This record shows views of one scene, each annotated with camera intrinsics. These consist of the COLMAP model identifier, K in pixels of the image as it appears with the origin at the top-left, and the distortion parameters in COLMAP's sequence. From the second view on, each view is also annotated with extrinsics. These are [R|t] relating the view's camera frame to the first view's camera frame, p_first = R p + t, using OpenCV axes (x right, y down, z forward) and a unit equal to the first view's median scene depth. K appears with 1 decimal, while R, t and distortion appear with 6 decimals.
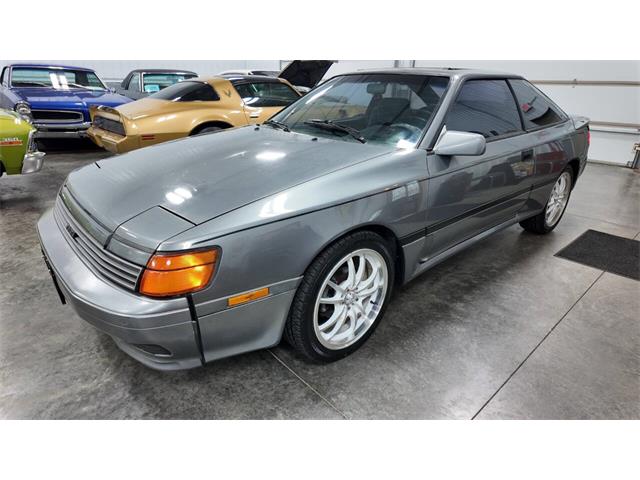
lens RADIAL K [[375.6, 0, 320.0], [0, 375.6, 240.0], [0, 0, 1]] dist [0.024978, -0.023138]
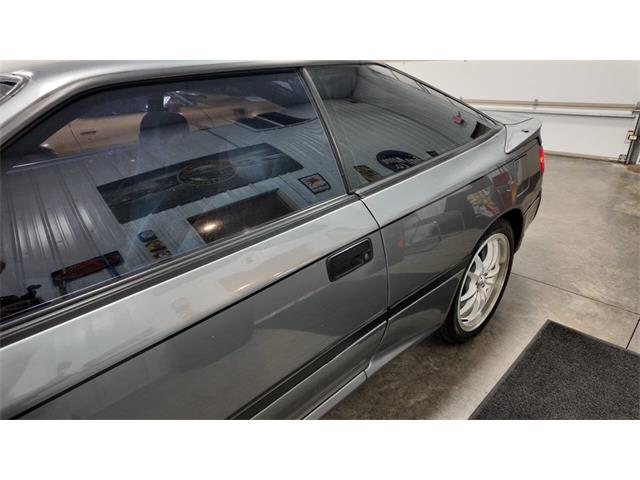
lens RADIAL K [[375.6, 0, 320.0], [0, 375.6, 240.0], [0, 0, 1]] dist [0.024978, -0.023138]
pose [[0.998527, -0.054111, 0.003985, 0.573302], [0.053854, 0.997363, 0.048647, -0.296781], [-0.006607, -0.048361, 0.998808, 0.679752]]
